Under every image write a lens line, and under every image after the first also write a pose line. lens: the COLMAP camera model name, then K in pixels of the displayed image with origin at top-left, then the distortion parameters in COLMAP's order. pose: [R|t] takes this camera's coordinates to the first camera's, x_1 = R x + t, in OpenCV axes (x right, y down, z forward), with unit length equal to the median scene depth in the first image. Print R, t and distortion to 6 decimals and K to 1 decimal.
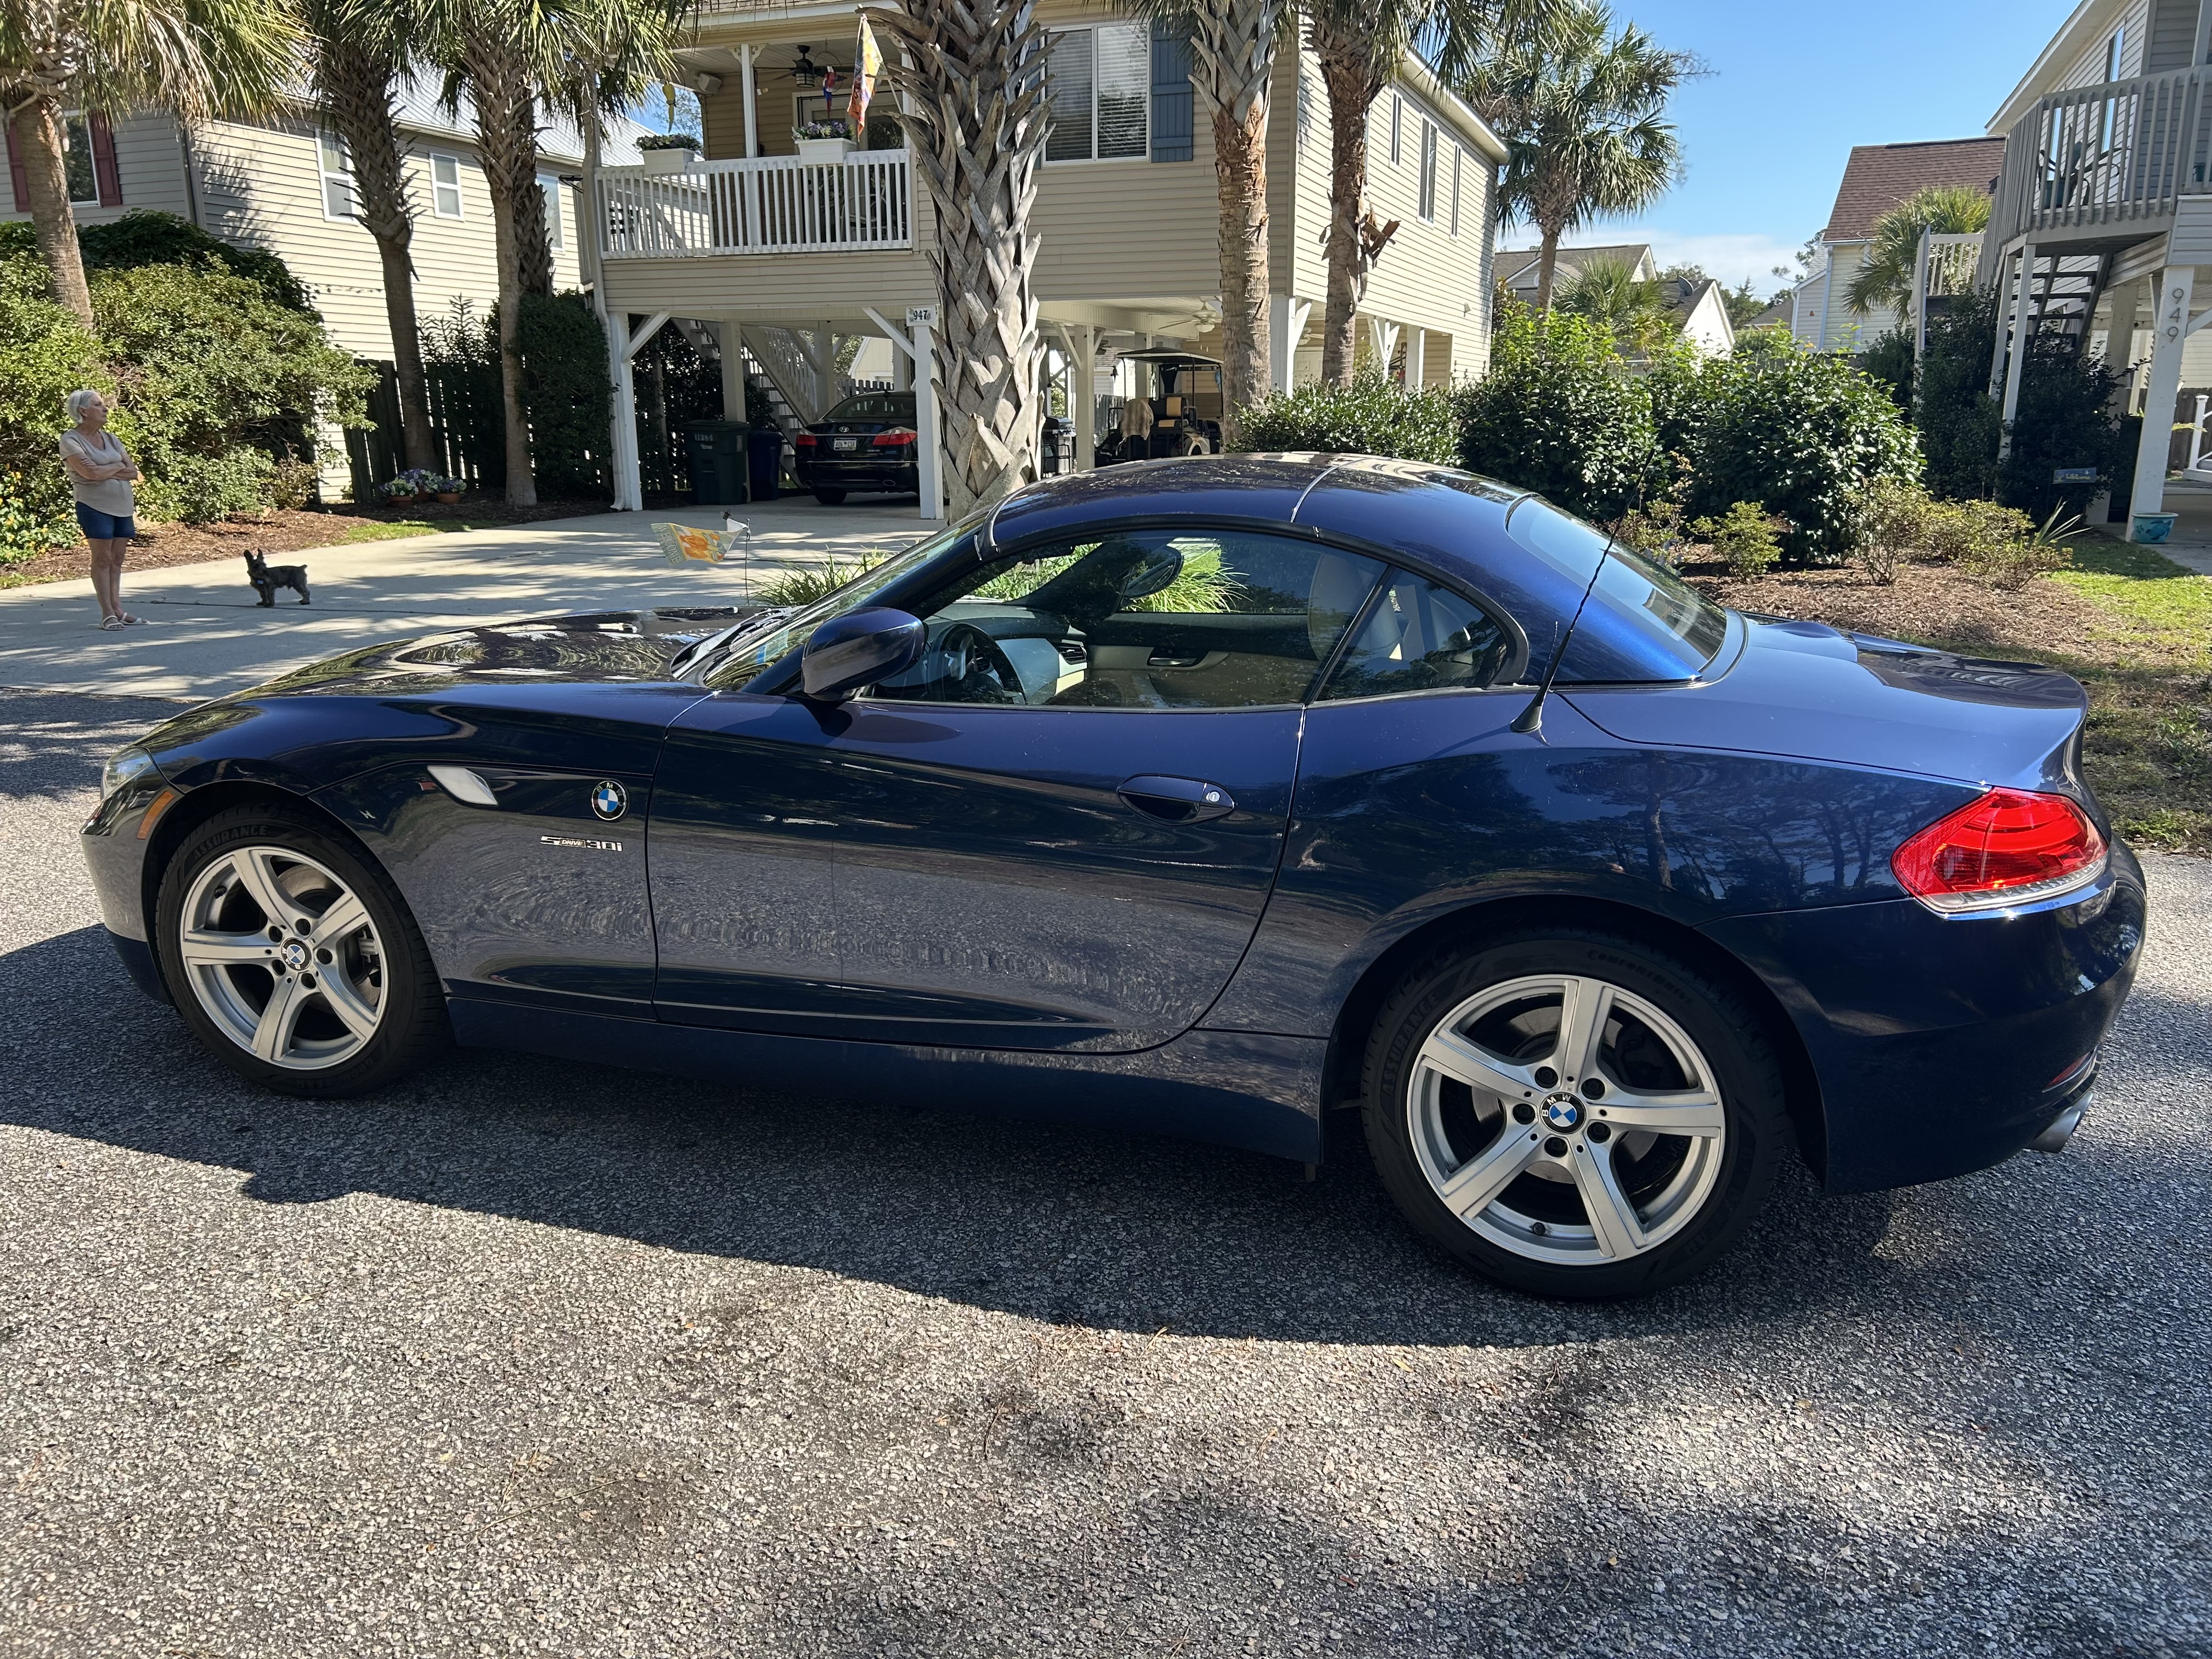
lens RADIAL K [[1665.6, 0, 1125.9], [0, 1665.6, 845.1], [0, 0, 1]] dist [0.040045, -0.043718]
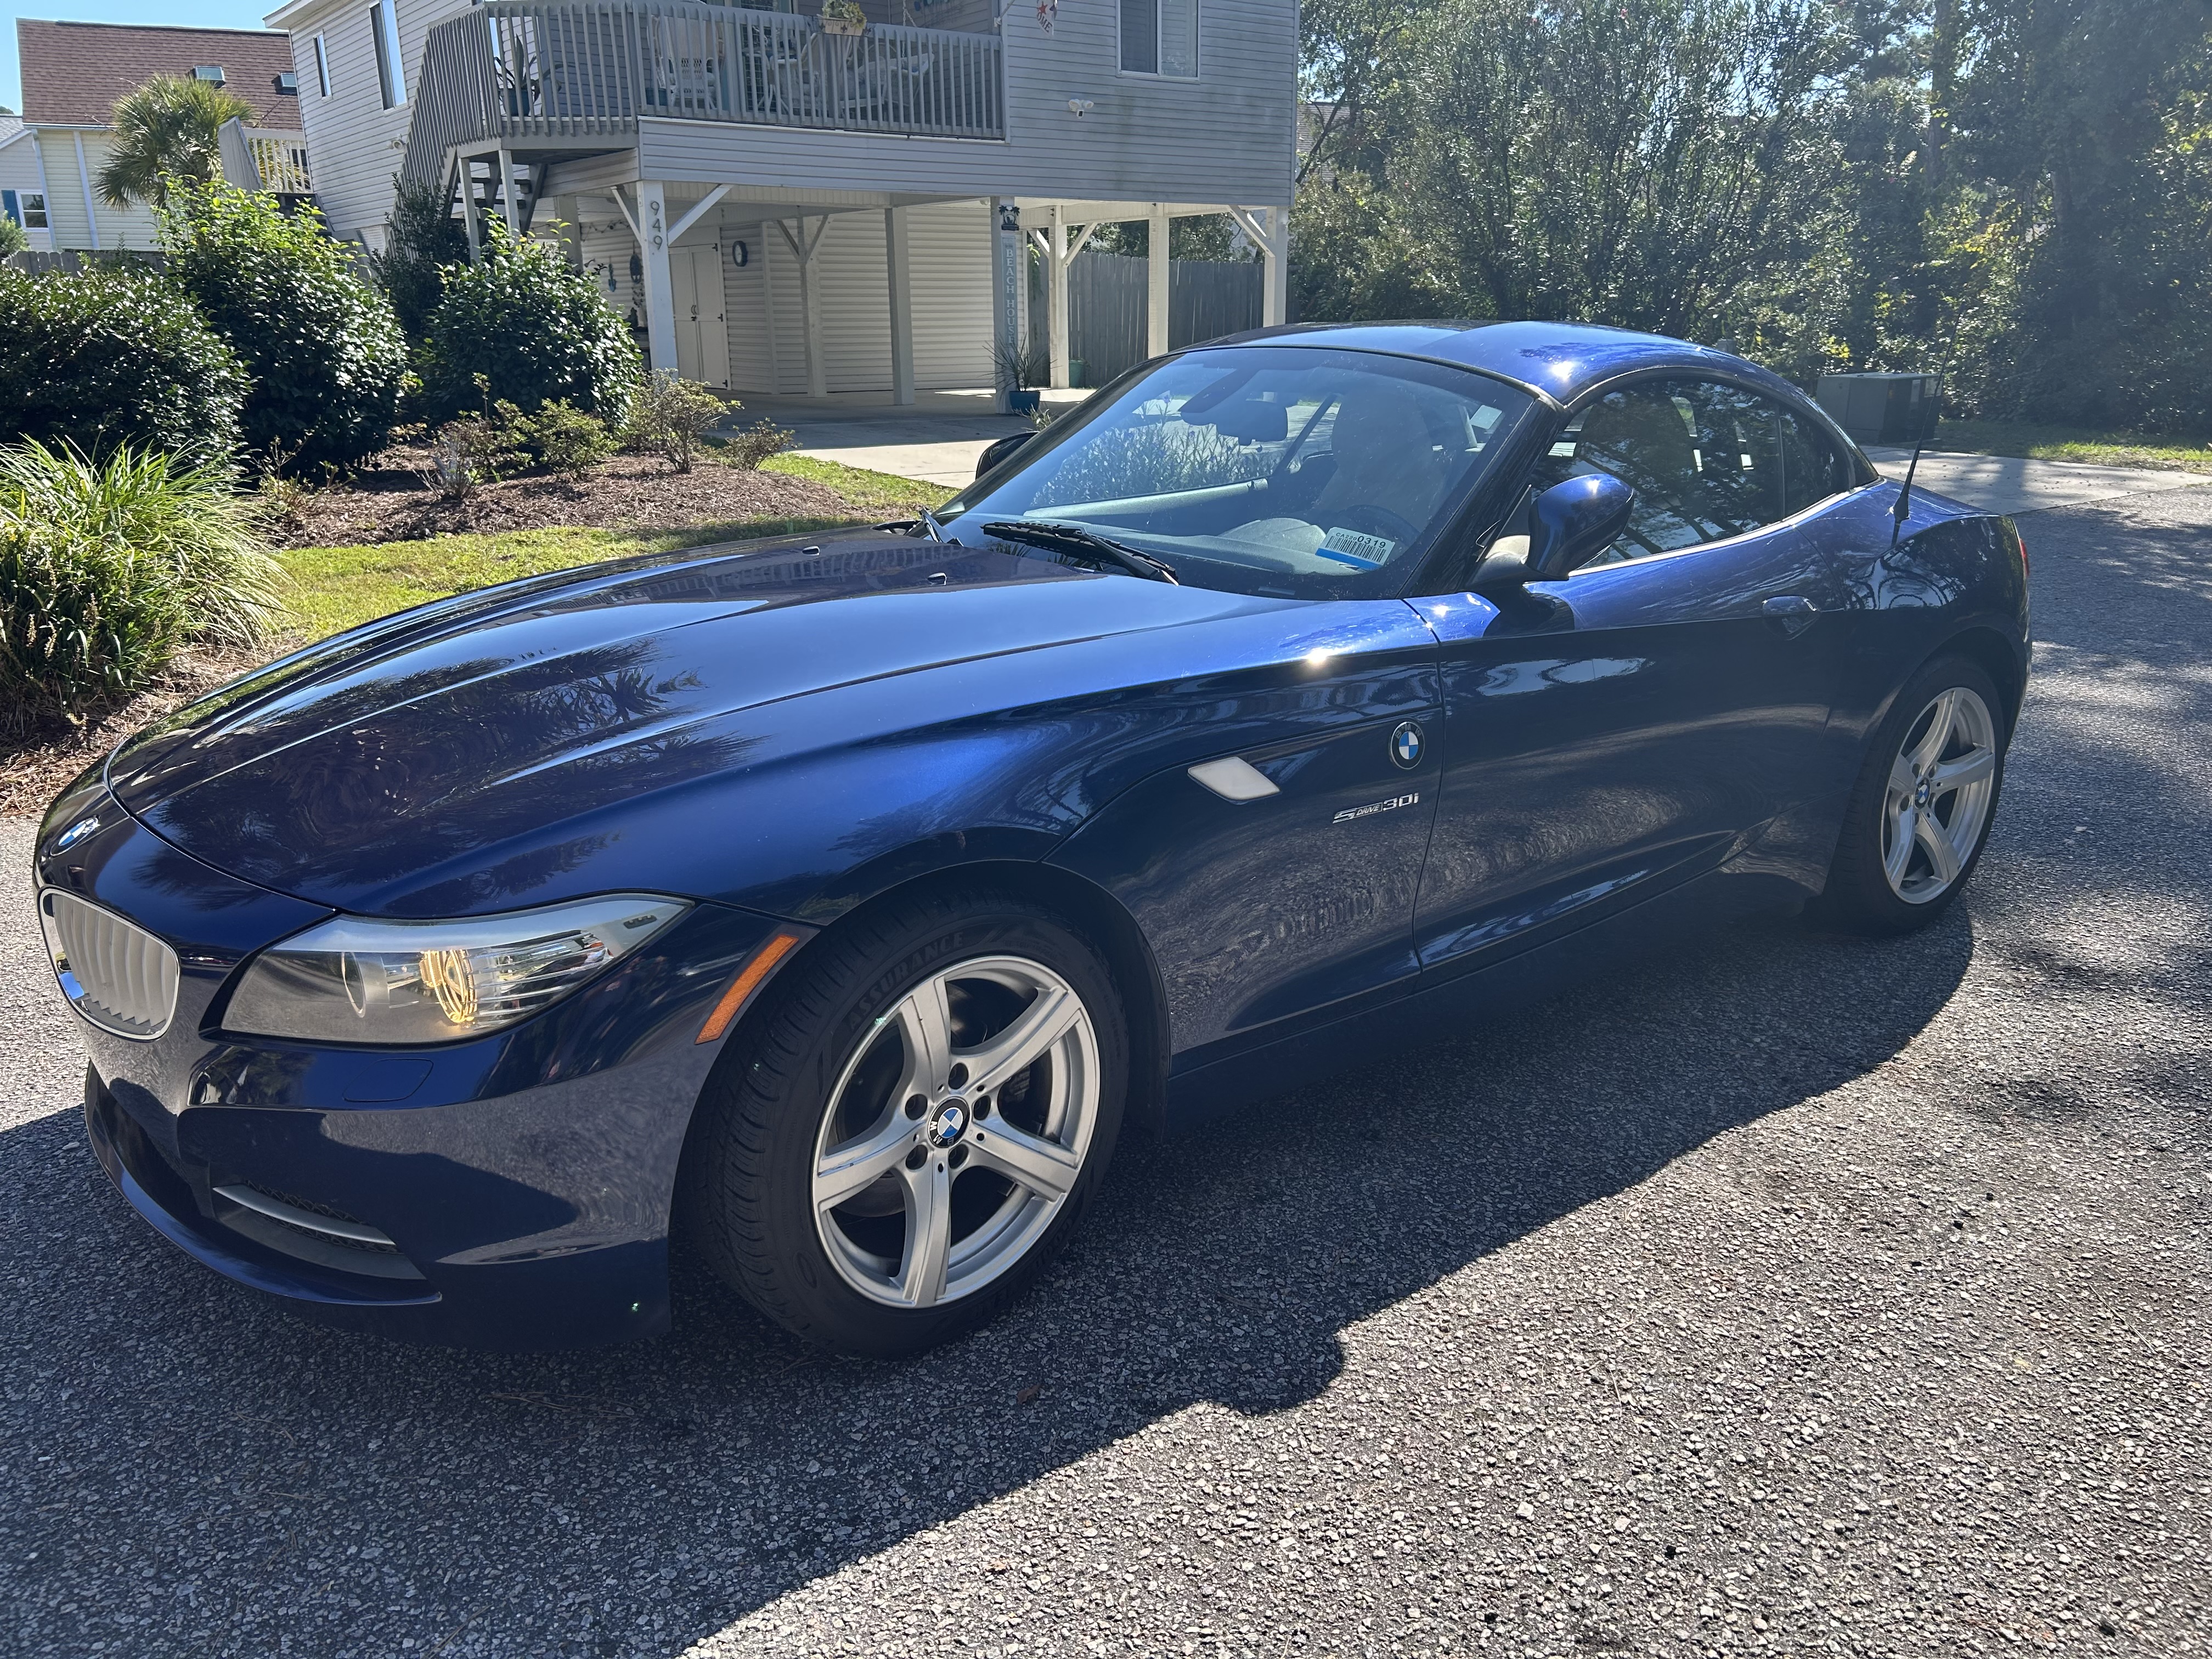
lens RADIAL K [[1665.6, 0, 1110.6], [0, 1665.6, 823.2], [0, 0, 1]] dist [0.040045, -0.043718]
pose [[0.552374, -0.244333, 0.796984, -0.746599], [0.212277, 0.965790, 0.148959, -0.101712], [-0.806115, 0.086900, 0.585344, 0.446664]]
